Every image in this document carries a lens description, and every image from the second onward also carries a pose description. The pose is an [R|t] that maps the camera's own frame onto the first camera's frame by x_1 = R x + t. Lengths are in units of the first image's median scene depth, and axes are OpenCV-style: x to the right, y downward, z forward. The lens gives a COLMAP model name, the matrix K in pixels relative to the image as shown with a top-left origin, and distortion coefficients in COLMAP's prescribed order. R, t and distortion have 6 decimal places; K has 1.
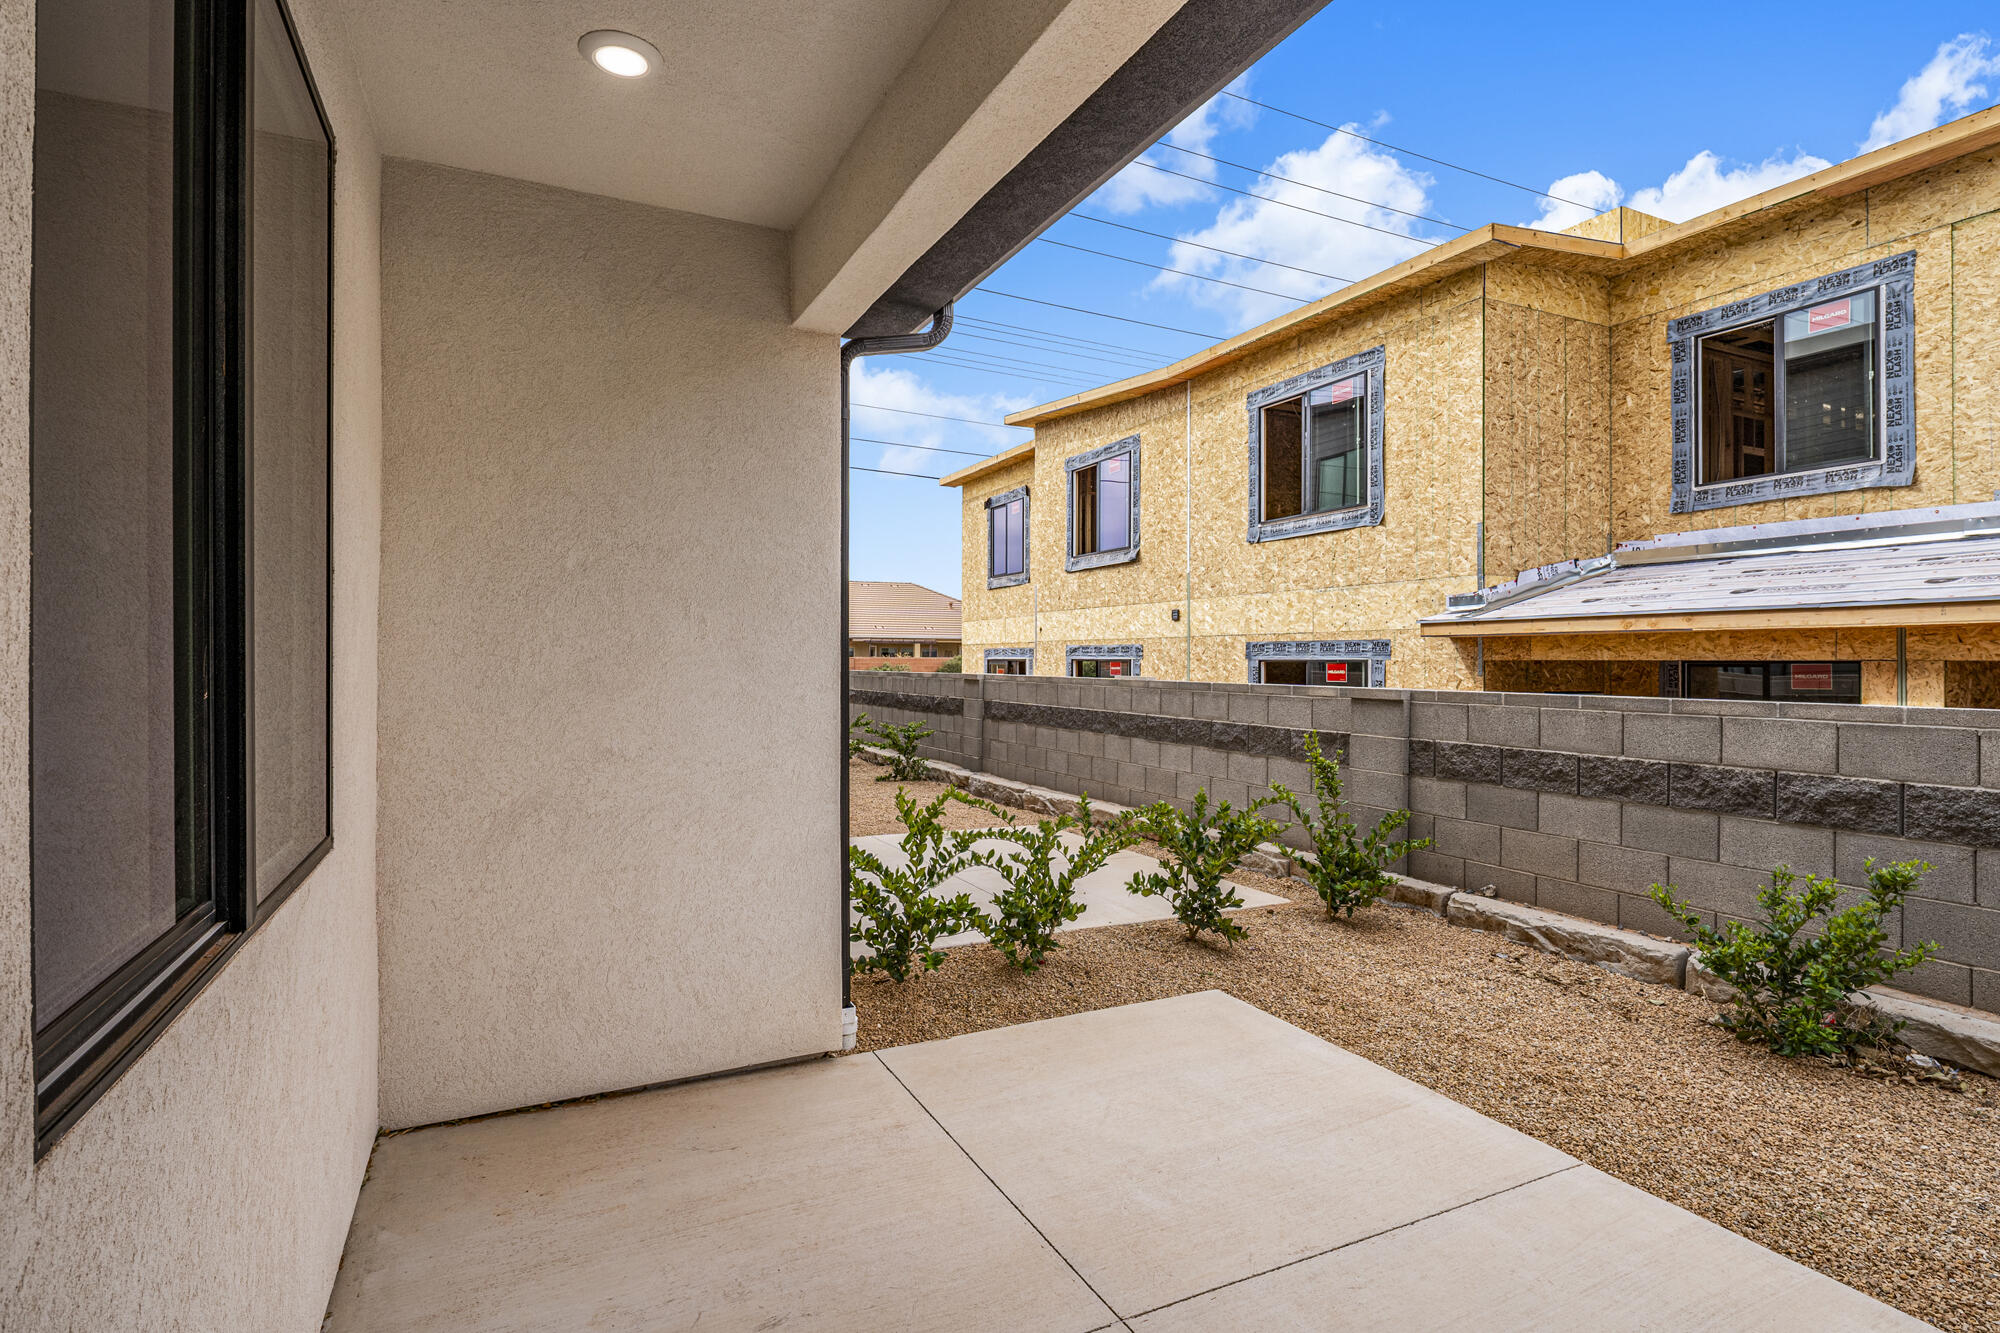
lens RADIAL K [[980.8, 0, 995.2], [0, 980.8, 665.2], [0, 0, 1]] dist [0.004048, -0.004906]
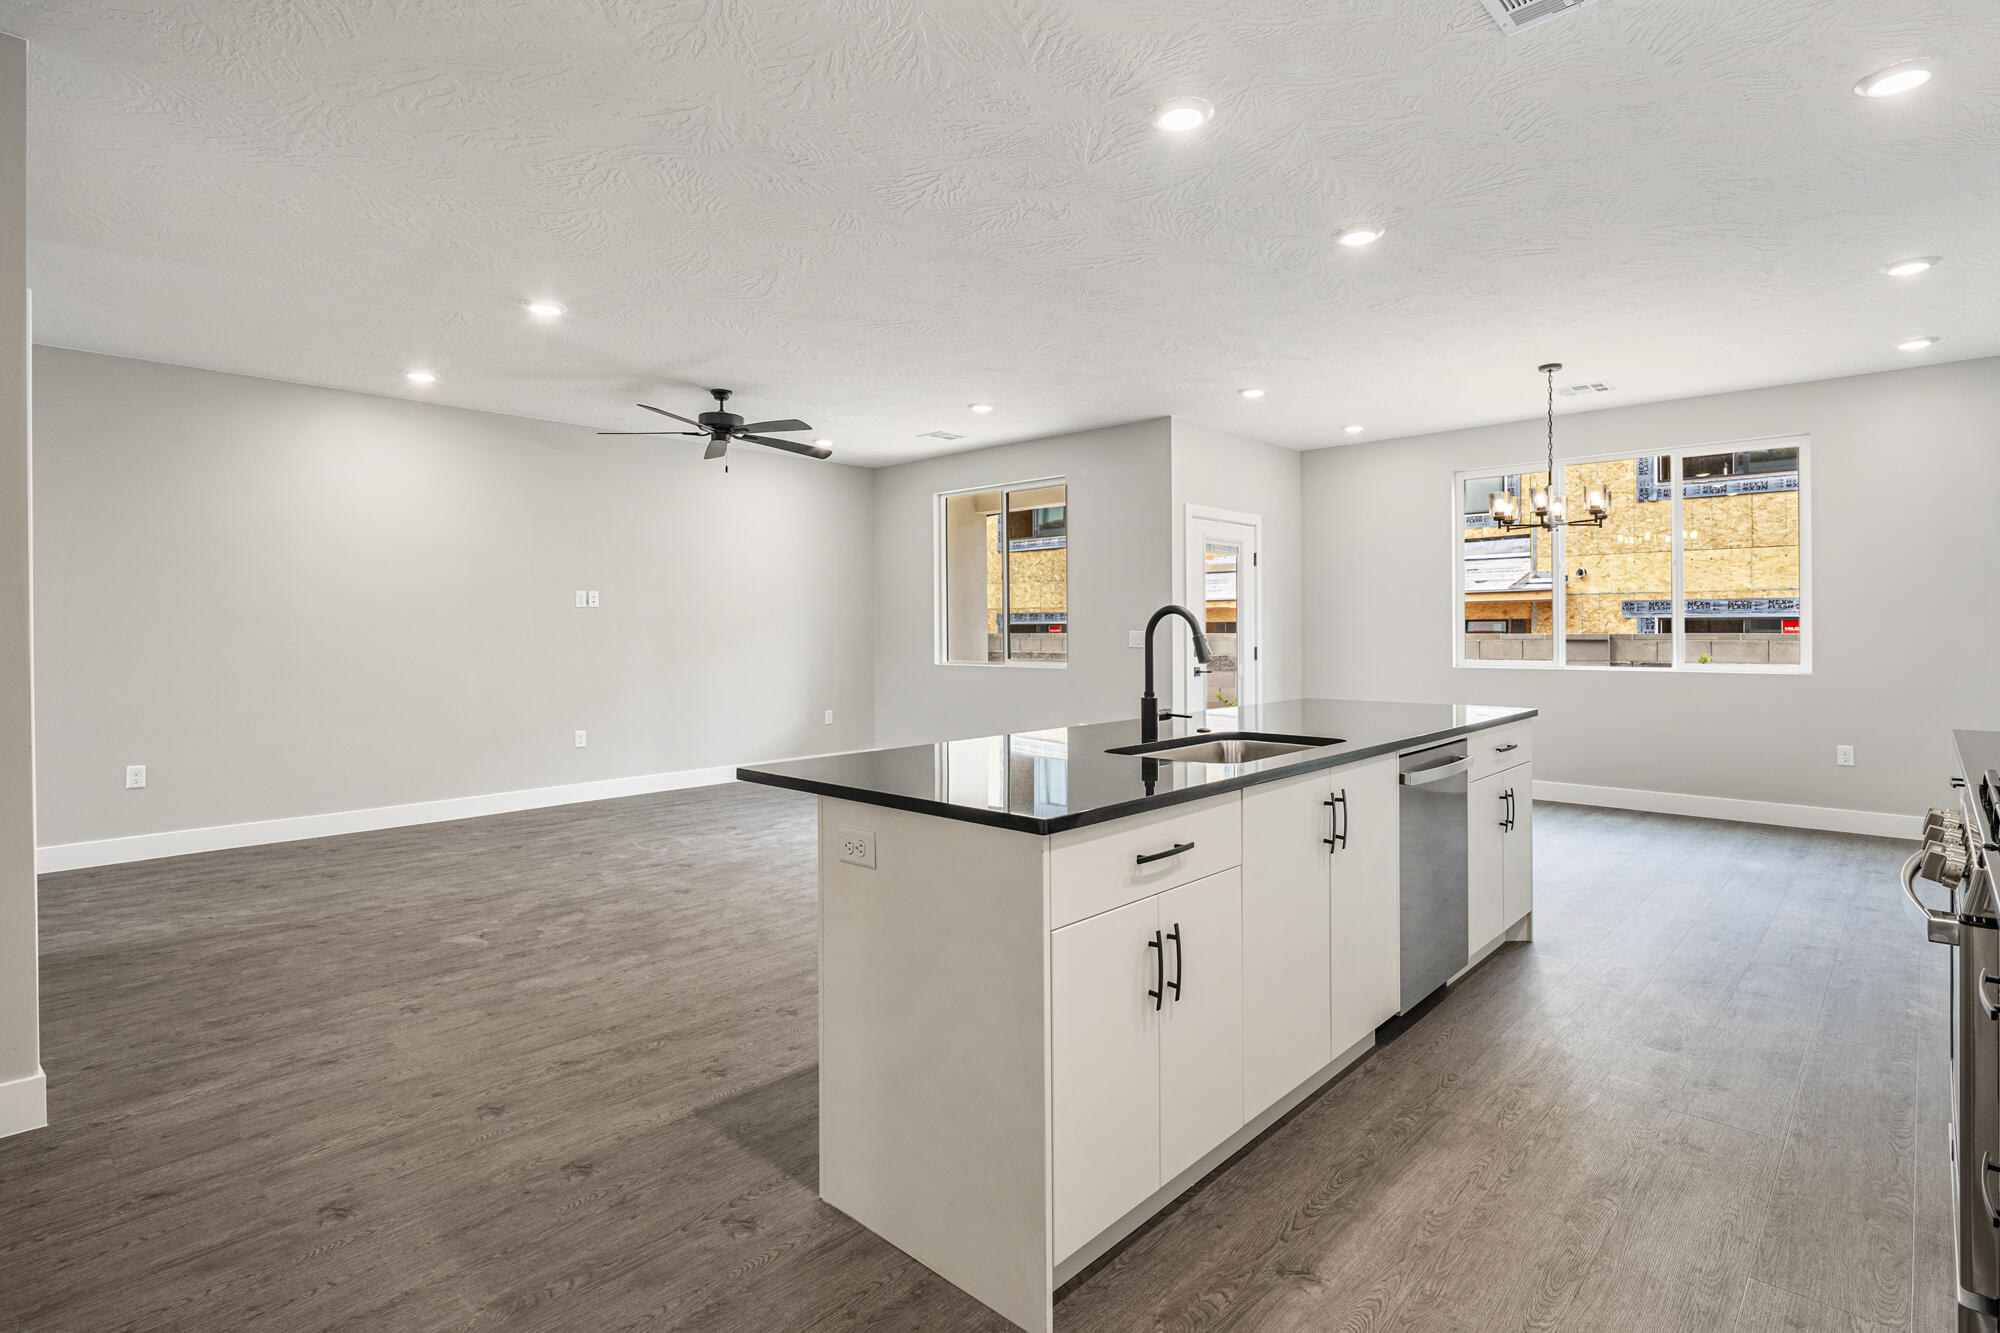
lens RADIAL K [[980.8, 0, 999.0], [0, 980.8, 625.3], [0, 0, 1]] dist [0.004048, -0.004906]
pose [[0.930019, -0.006189, 0.367460, -0.439079], [0.010496, 0.999898, -0.009725, 0.014937], [-0.367362, 0.012901, 0.929989, -0.650155]]
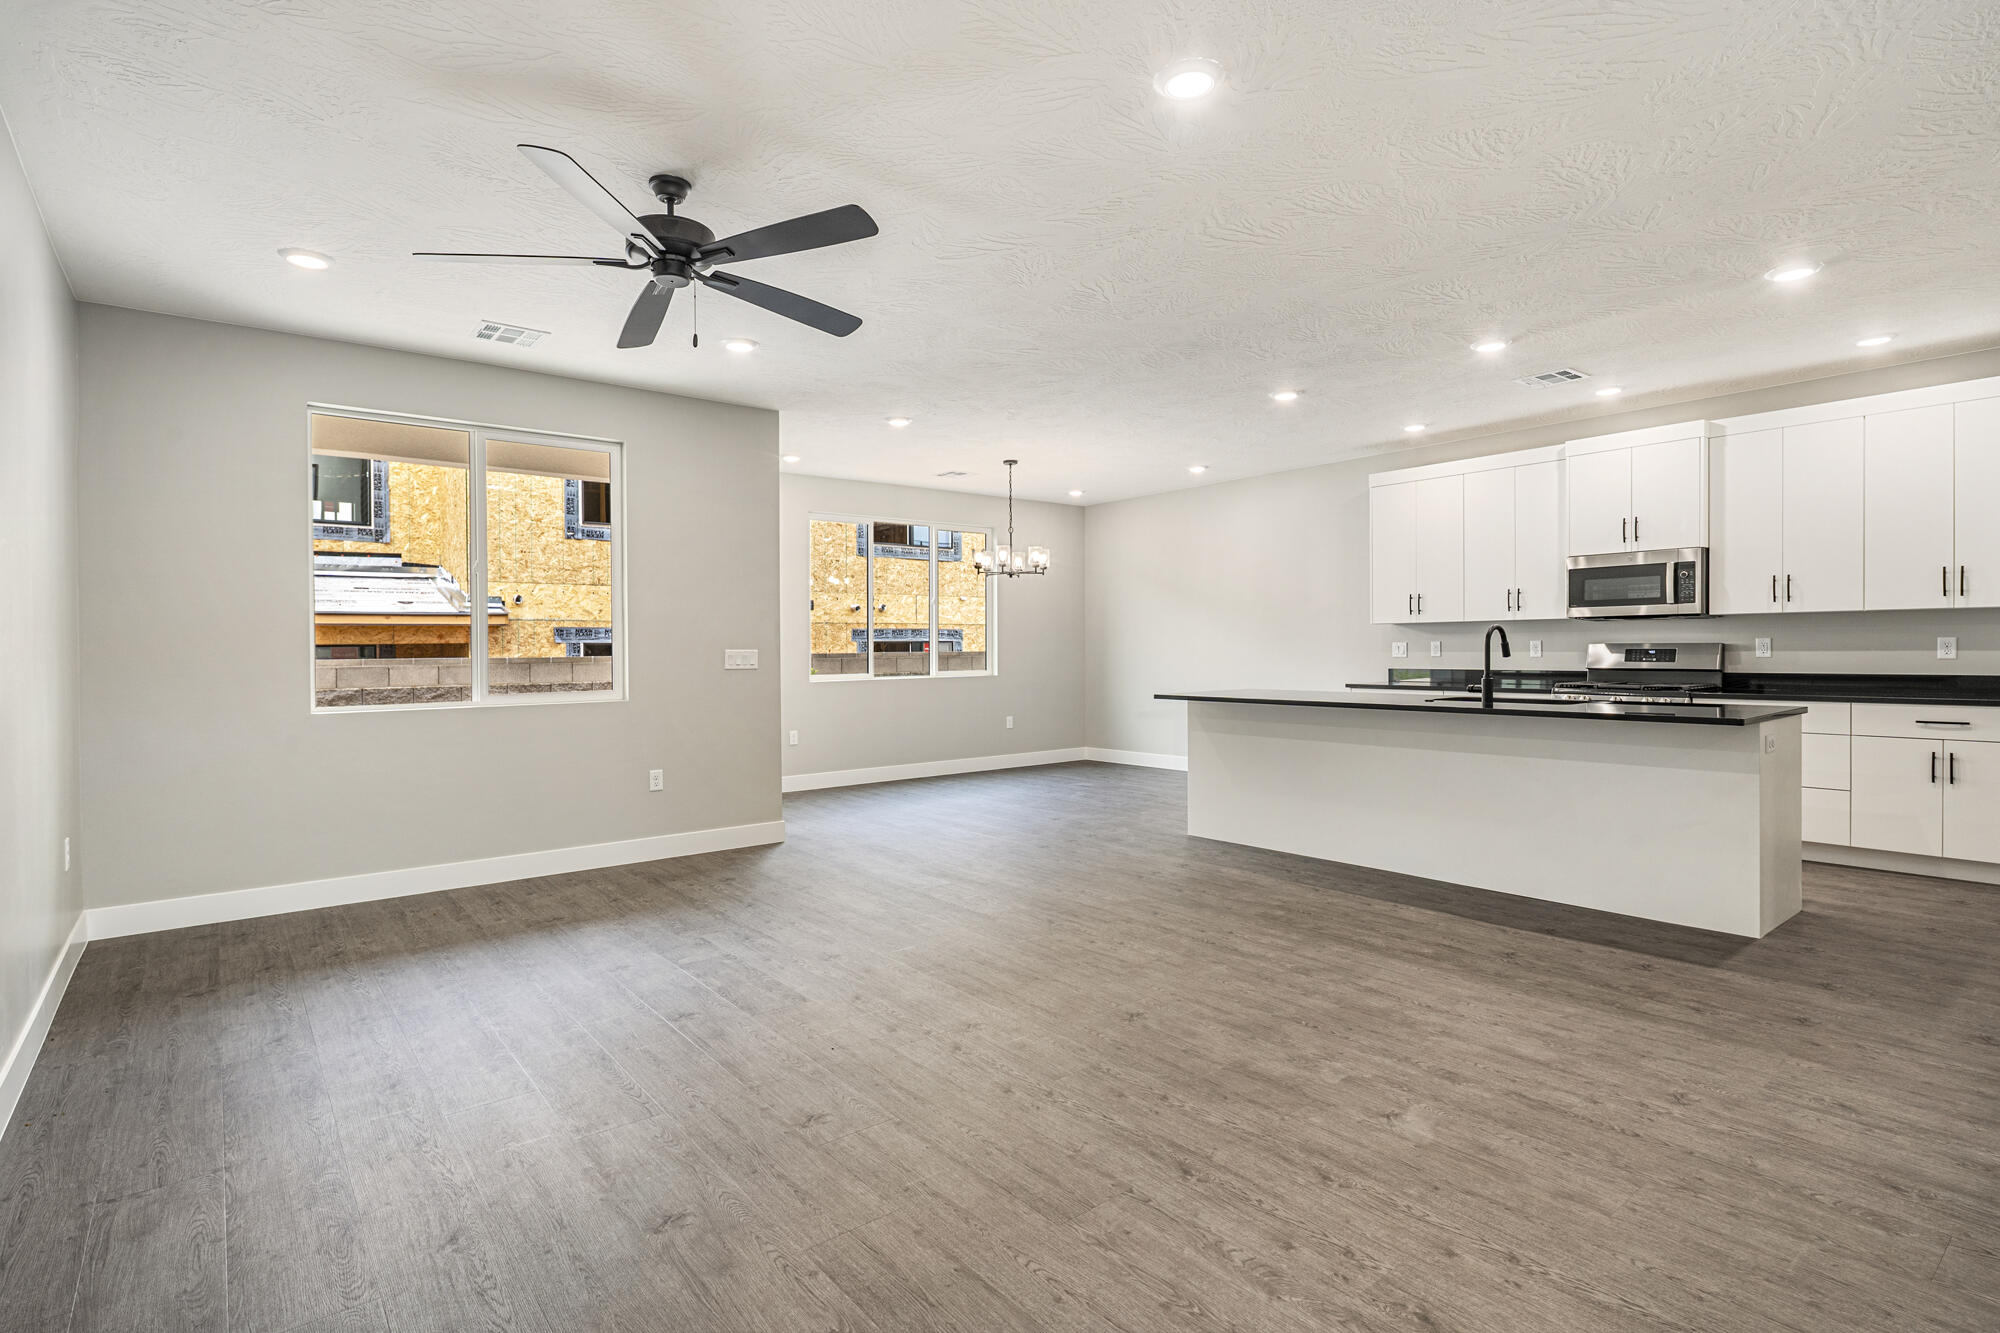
lens RADIAL K [[980.8, 0, 993.6], [0, 980.8, 659.2], [0, 0, 1]] dist [0.004048, -0.004906]
pose [[-0.235138, -0.012310, 0.971884, -0.726114], [0.016920, 0.999716, 0.016756, 0.011585], [-0.971815, 0.020384, -0.234863, -0.005617]]
